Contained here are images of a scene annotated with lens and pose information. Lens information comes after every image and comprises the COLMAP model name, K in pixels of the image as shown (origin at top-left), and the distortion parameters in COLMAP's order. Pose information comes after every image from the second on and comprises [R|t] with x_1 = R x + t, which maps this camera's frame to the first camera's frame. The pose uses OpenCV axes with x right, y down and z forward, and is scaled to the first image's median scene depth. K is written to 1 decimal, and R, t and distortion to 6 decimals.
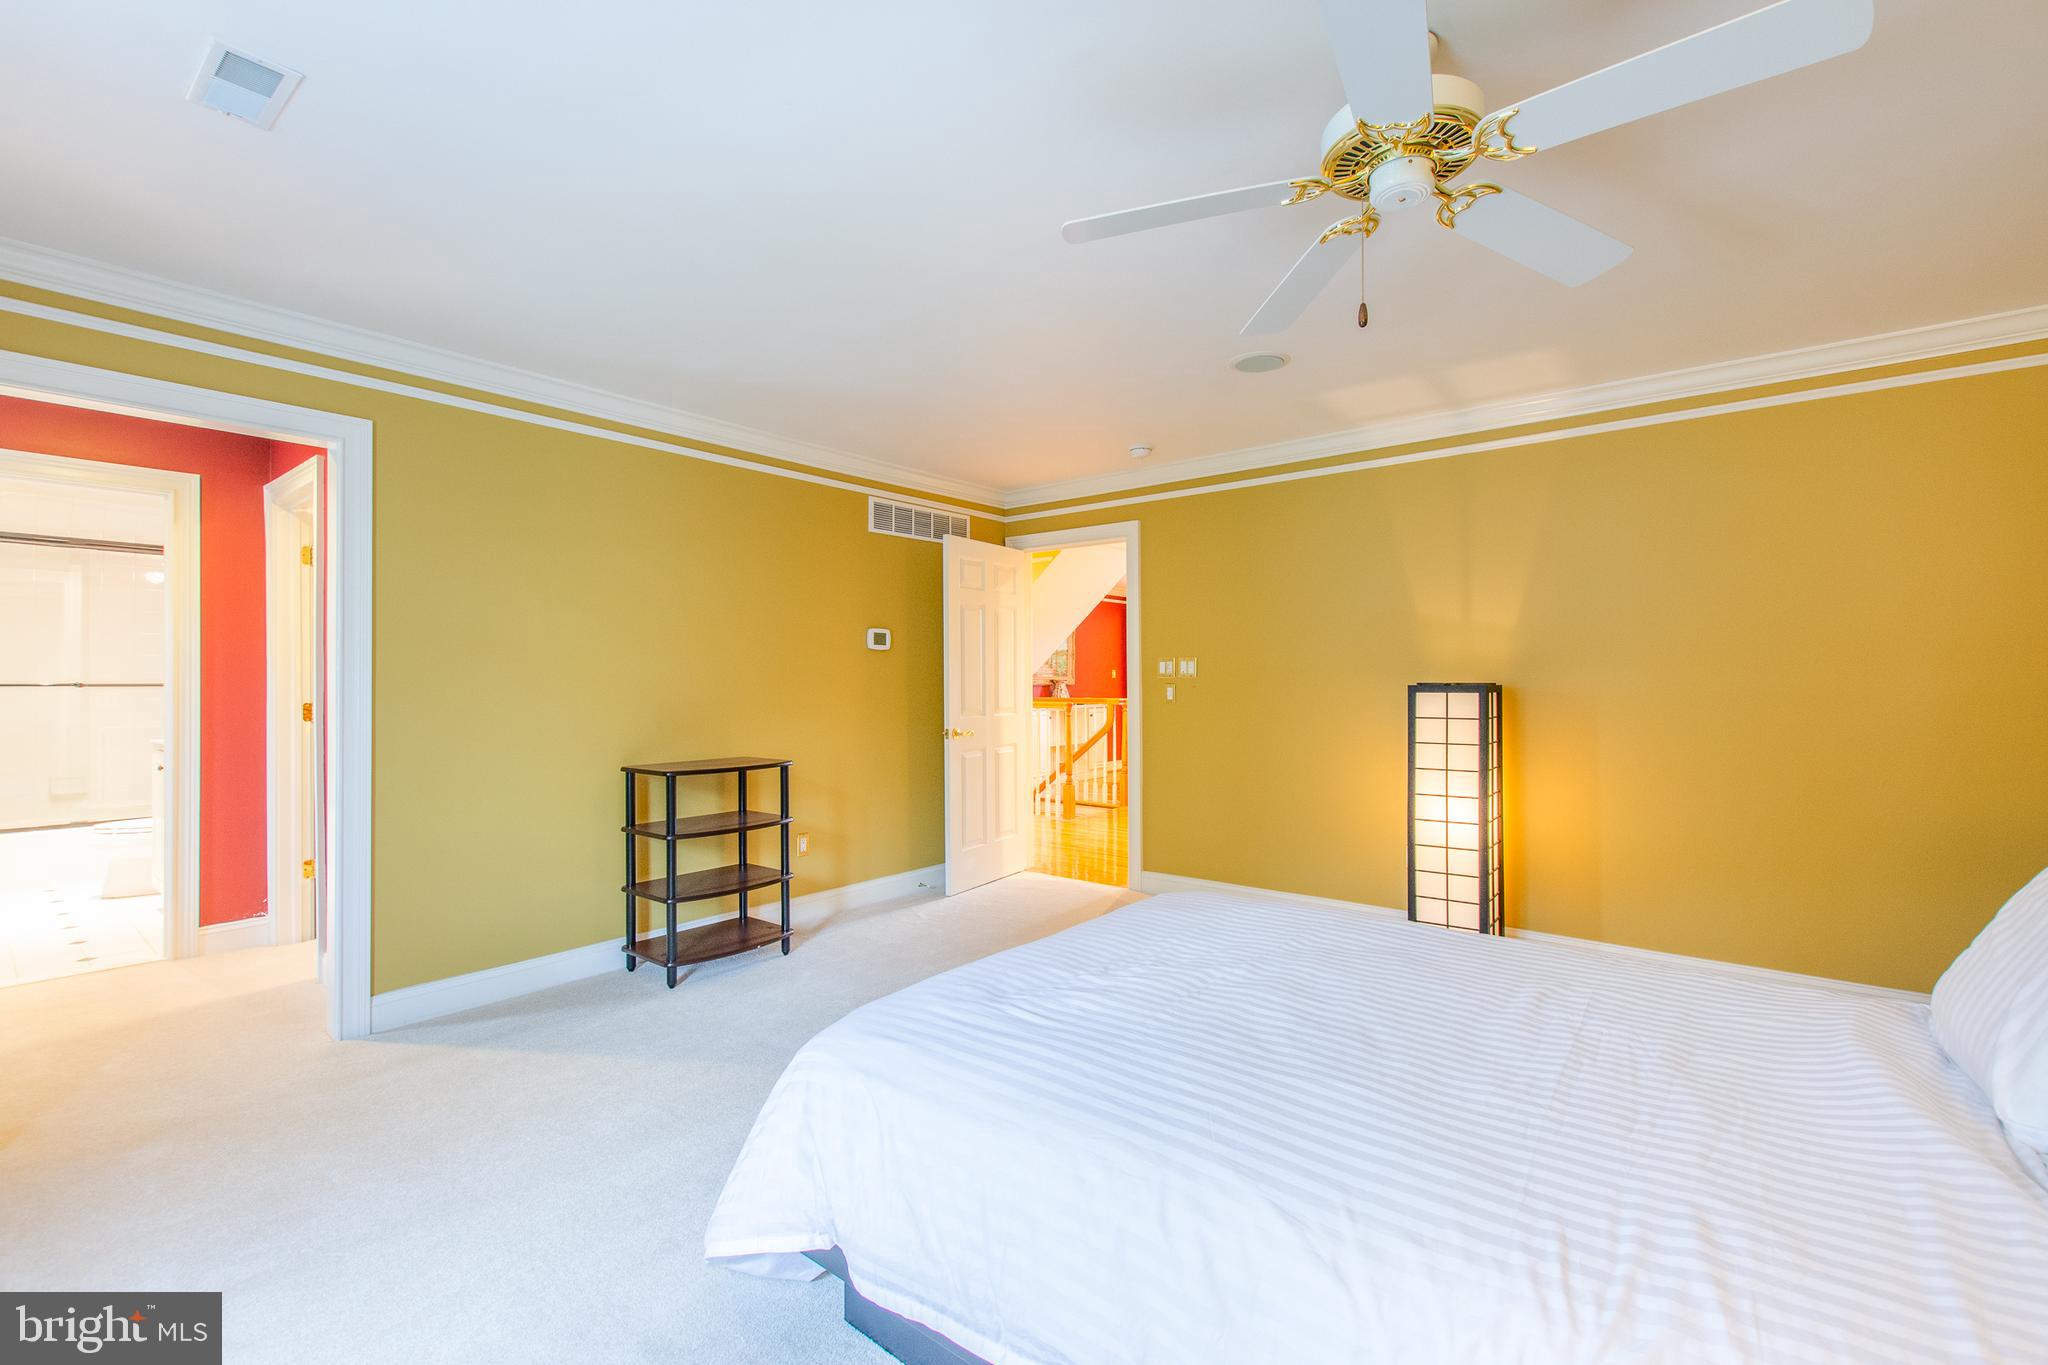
lens RADIAL K [[885.1, 0, 1019.5], [0, 885.1, 680.1], [0, 0, 1]] dist [0.008085, 0.000999]
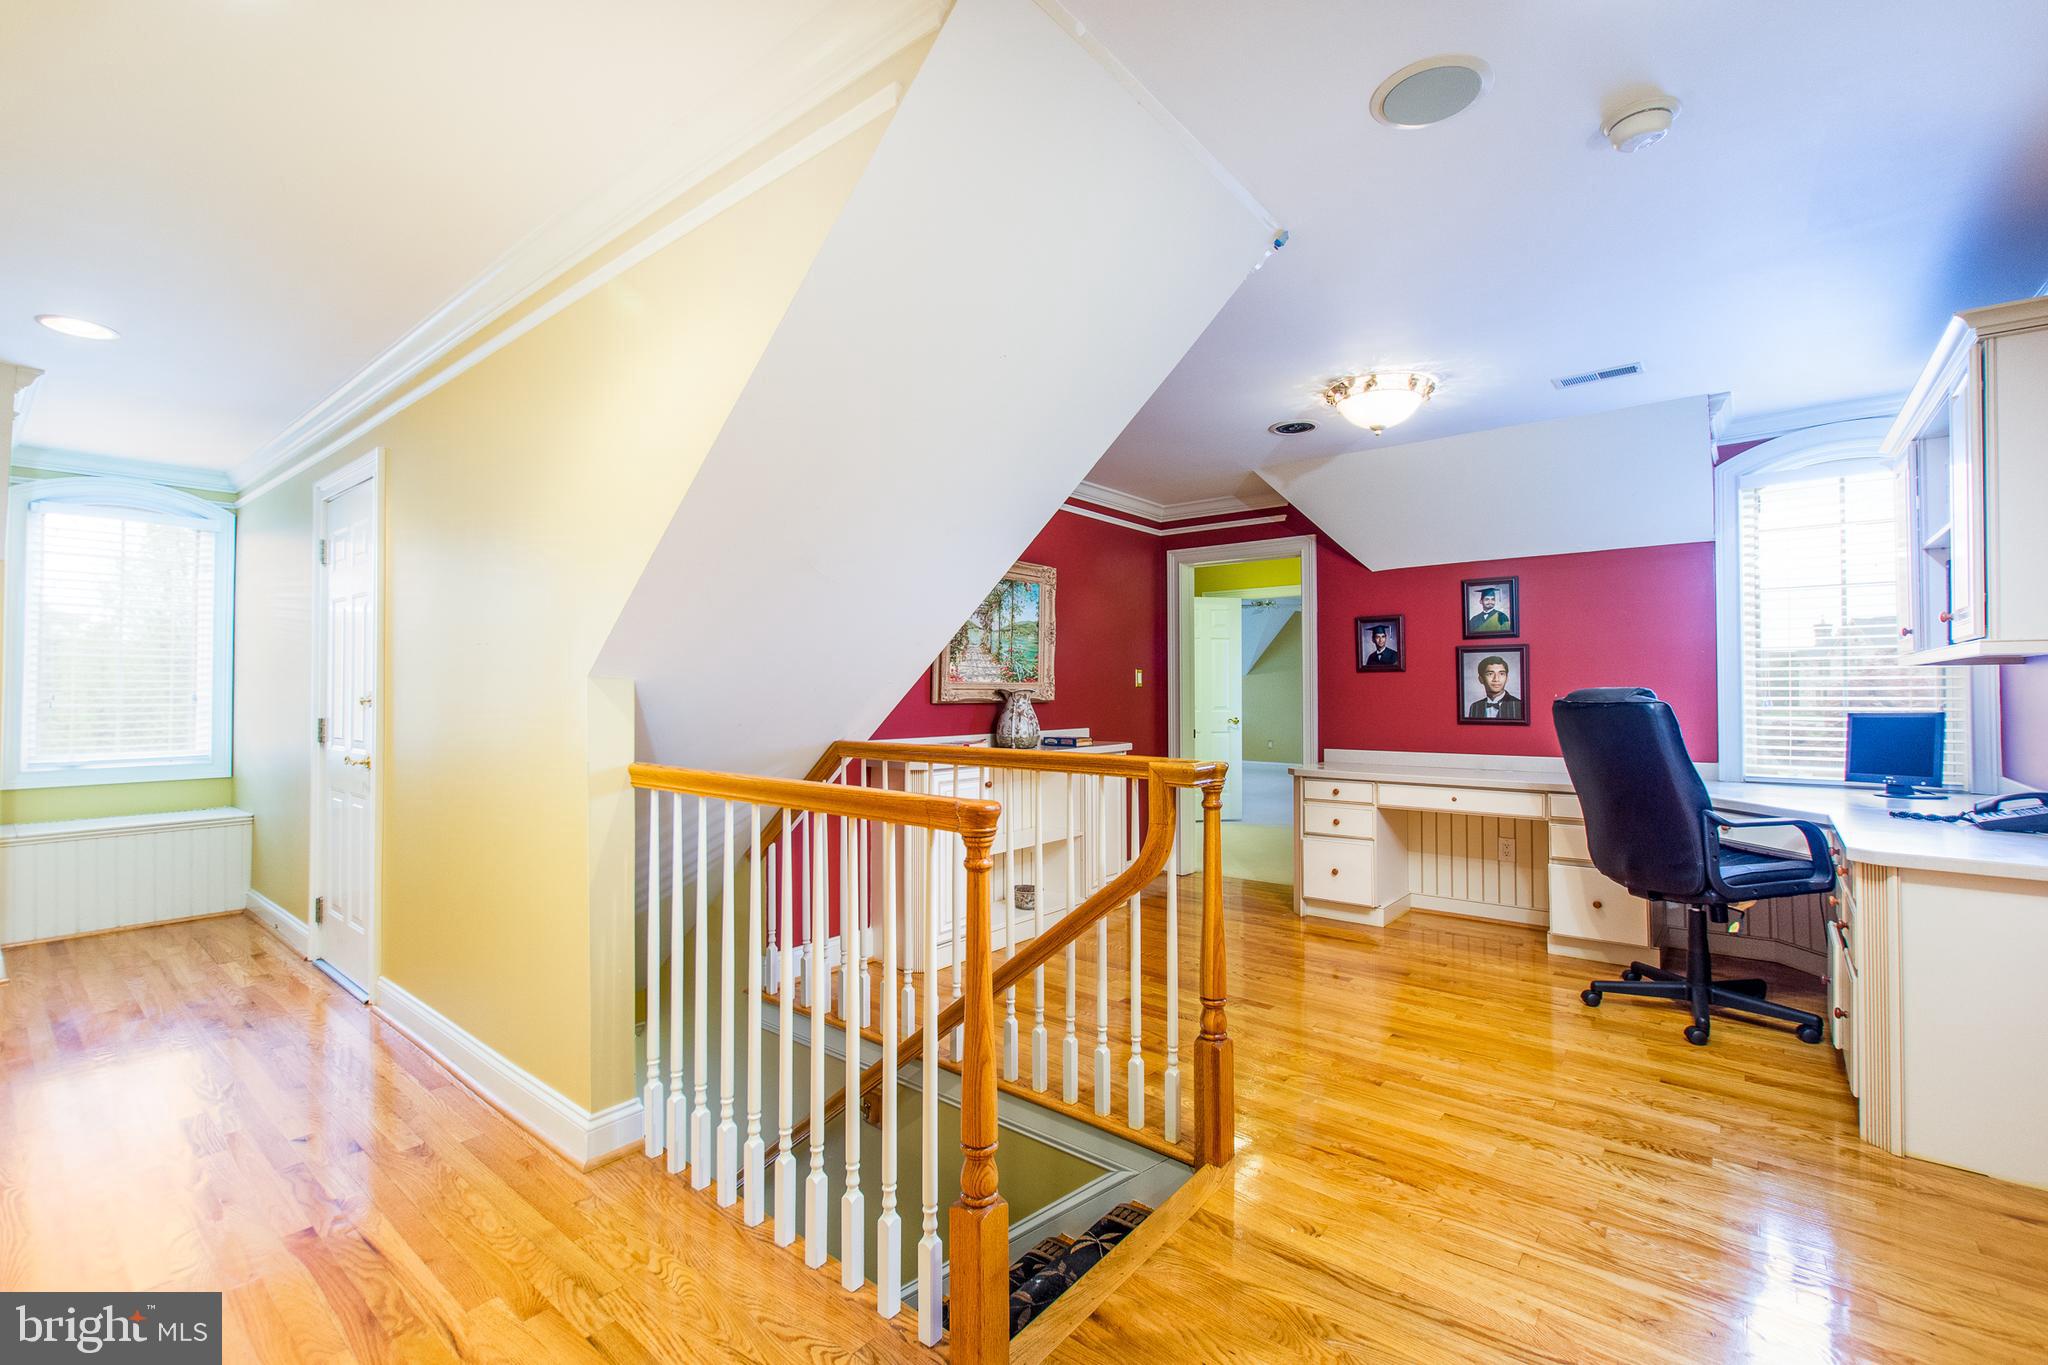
lens RADIAL K [[885.1, 0, 1028.3], [0, 885.1, 682.2], [0, 0, 1]] dist [0.008085, 0.000999]
pose [[0.999860, 0.007116, -0.015171, 0.057757], [-0.007227, 0.999948, -0.007243, -0.000794], [0.015119, 0.007351, 0.999859, 0.563635]]
